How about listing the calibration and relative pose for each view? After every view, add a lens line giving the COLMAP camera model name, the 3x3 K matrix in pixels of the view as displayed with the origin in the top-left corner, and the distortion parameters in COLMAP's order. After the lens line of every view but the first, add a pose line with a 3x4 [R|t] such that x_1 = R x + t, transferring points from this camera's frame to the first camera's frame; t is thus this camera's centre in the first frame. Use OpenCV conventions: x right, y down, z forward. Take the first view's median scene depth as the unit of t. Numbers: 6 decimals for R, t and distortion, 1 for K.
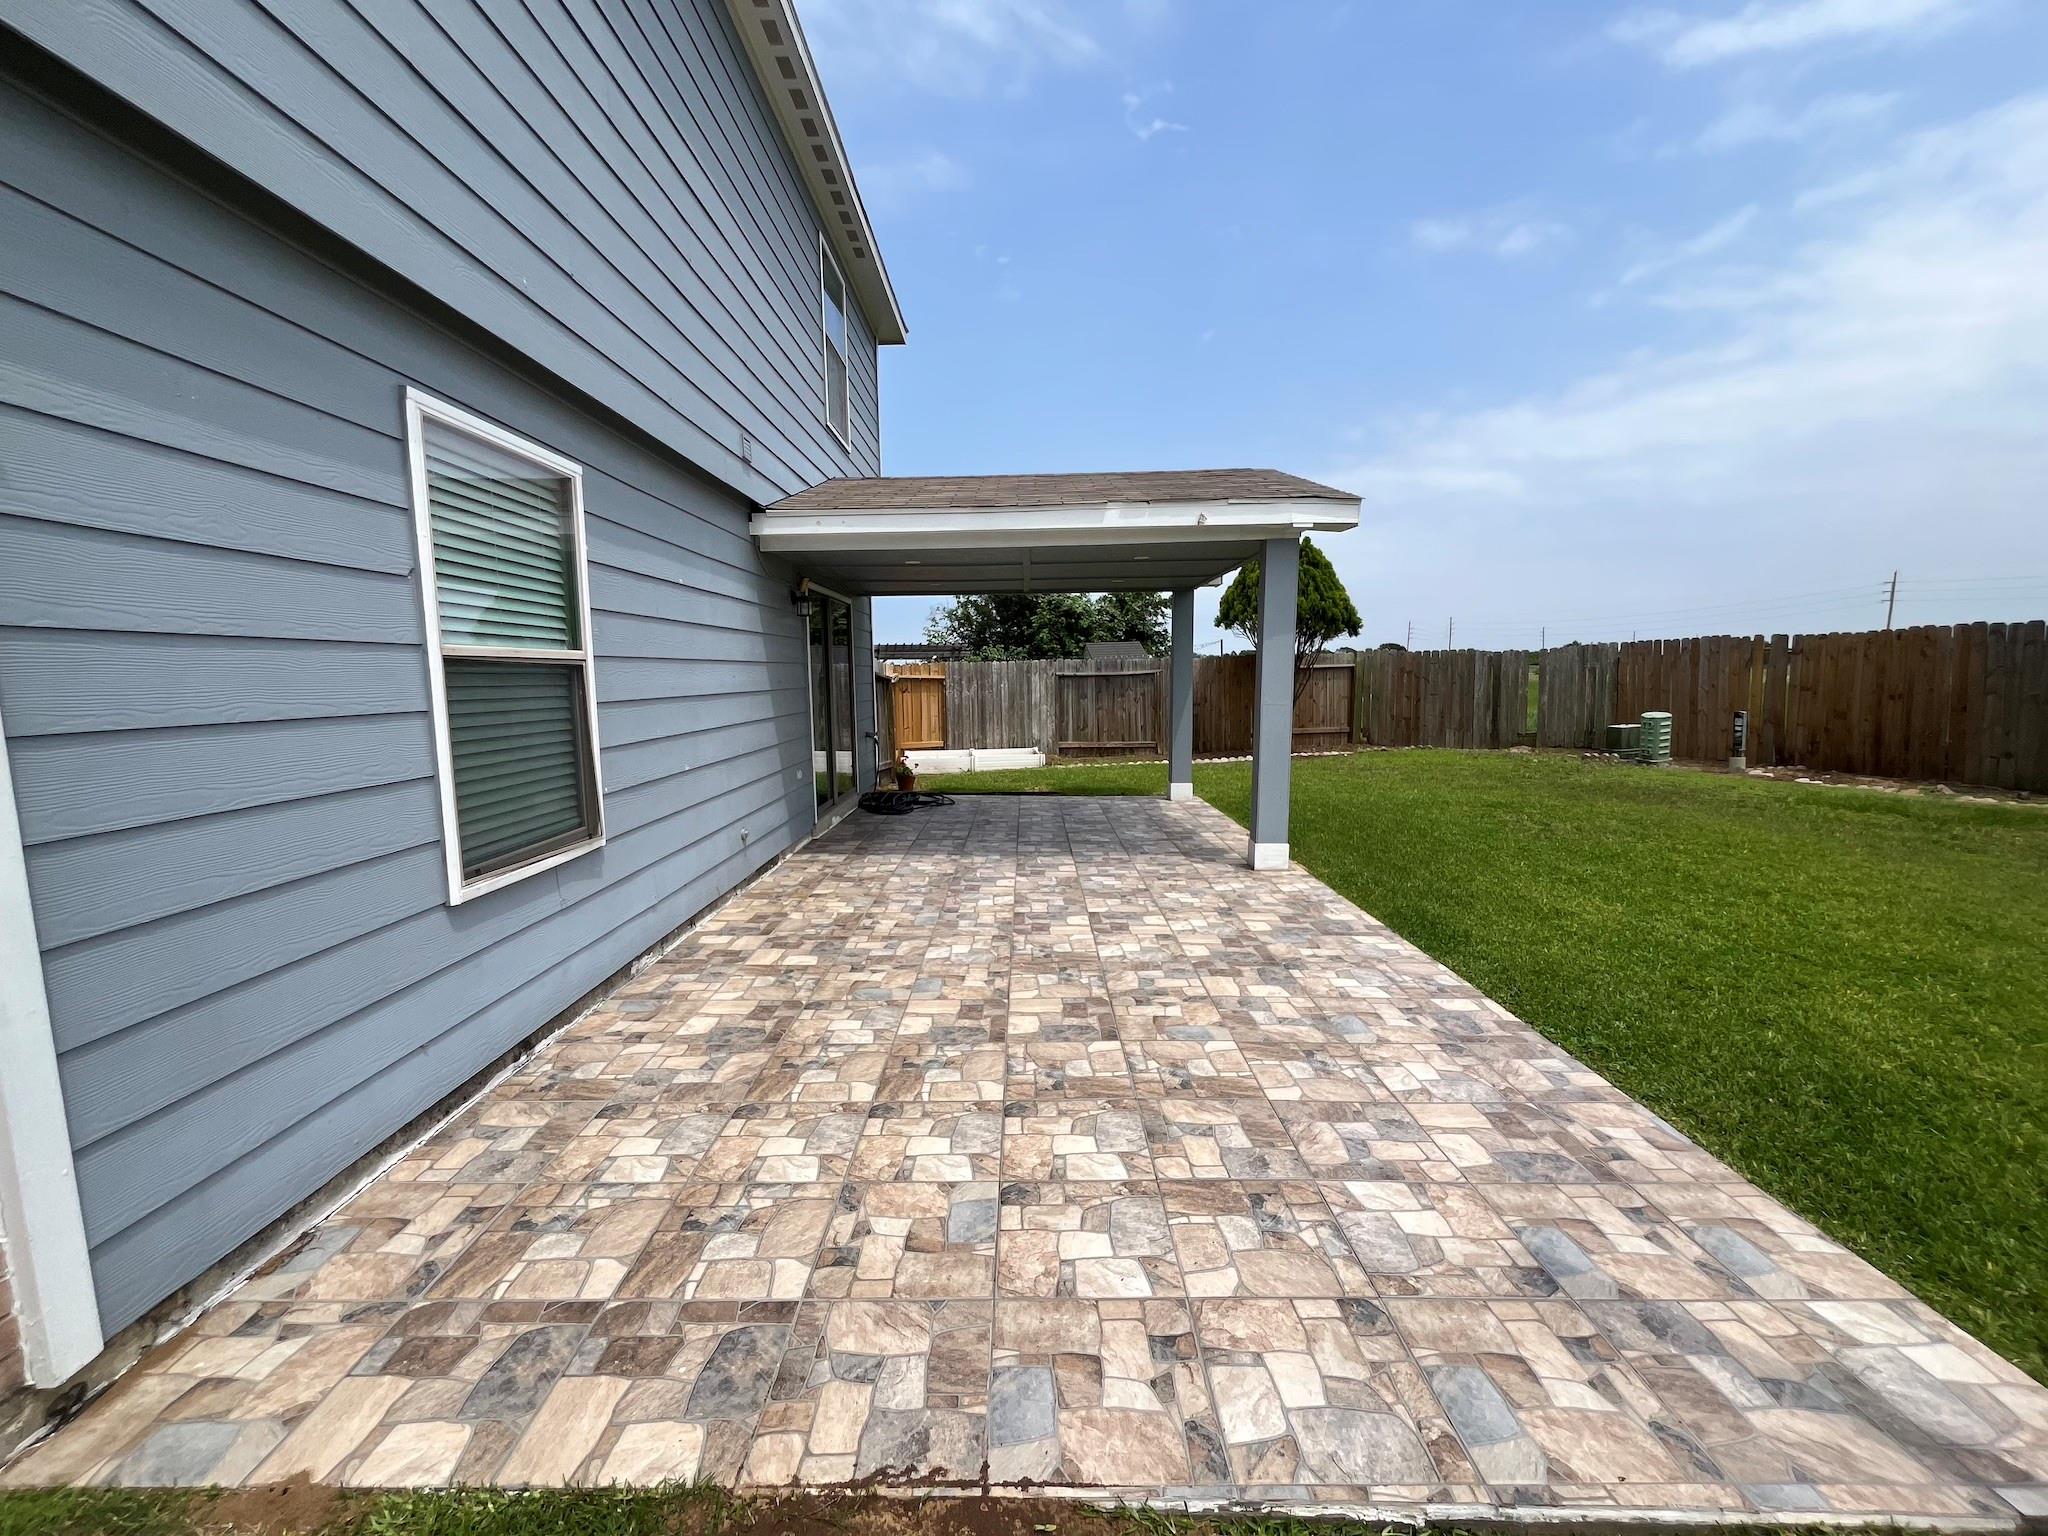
lens RADIAL K [[830.4, 0, 1012.9], [0, 830.4, 770.7], [0, 0, 1]] dist [-0.009902, 0.000039]
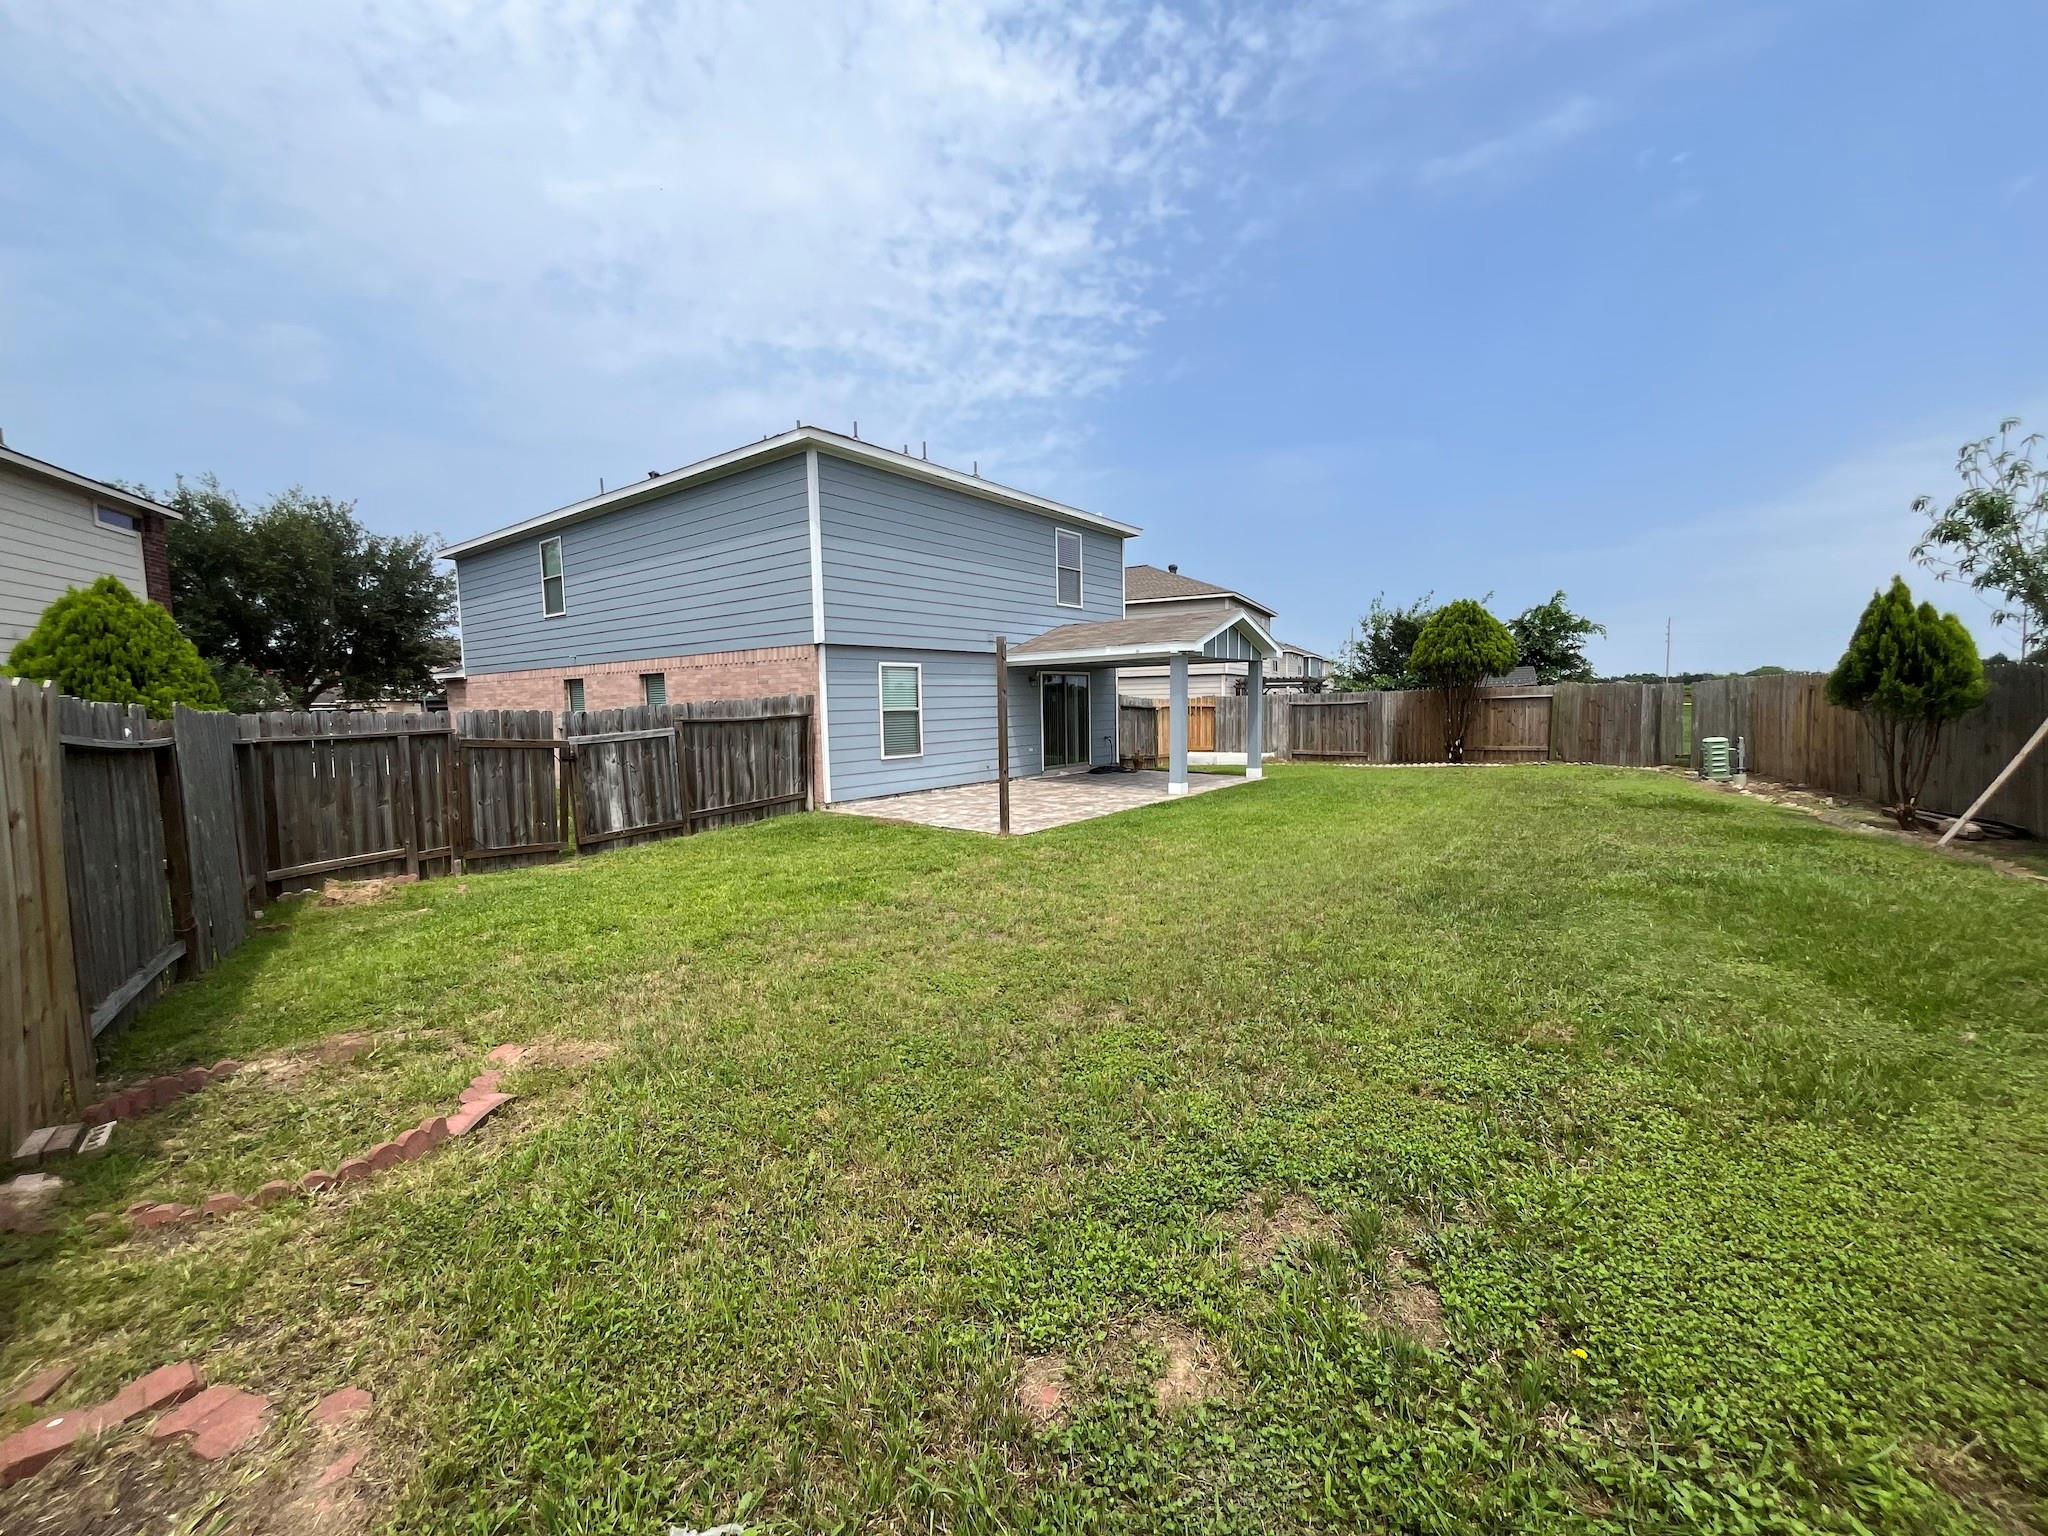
lens RADIAL K [[830.4, 0, 1034.4], [0, 830.4, 759.7], [0, 0, 1]] dist [-0.009902, 0.000039]
pose [[0.805022, 0.039255, -0.591945, 1.534668], [-0.059543, 0.998116, -0.014785, 0.090212], [0.590249, 0.047148, 0.805843, -1.271615]]
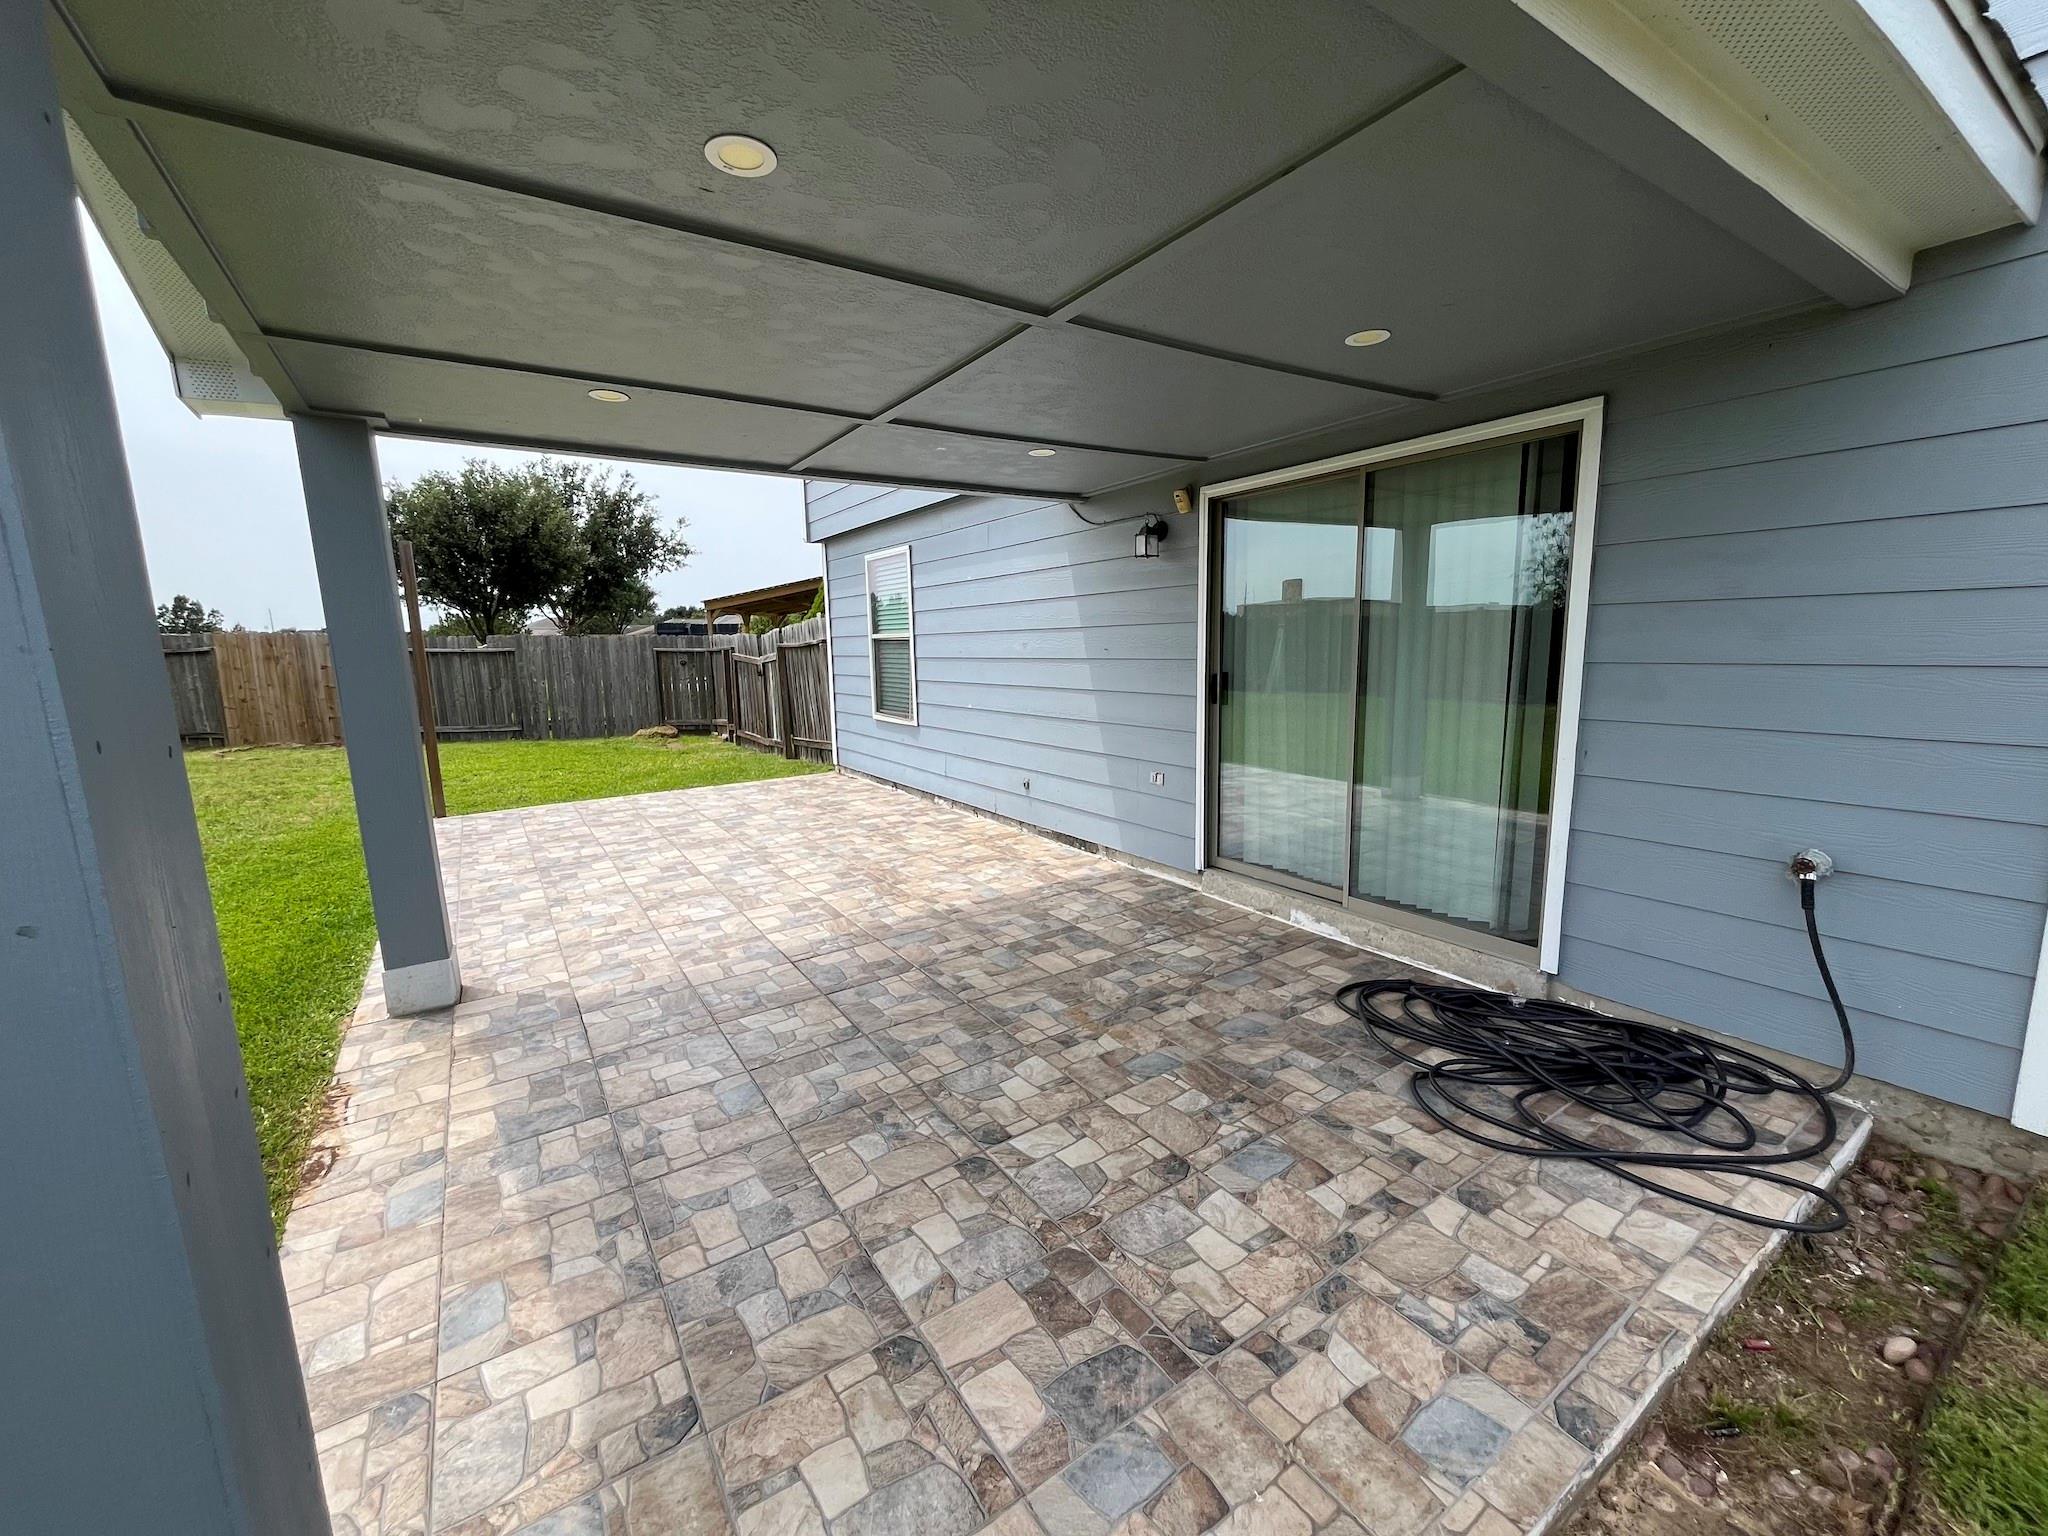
lens RADIAL K [[830.4, 0, 1019.4], [0, 830.4, 771.0], [0, 0, 1]] dist [-0.009902, 0.000039]
pose [[-0.828528, 0.117556, -0.547468, 0.305045], [-0.031929, 0.966204, 0.255792, -0.233356], [0.559036, 0.229411, -0.796774, 1.938376]]
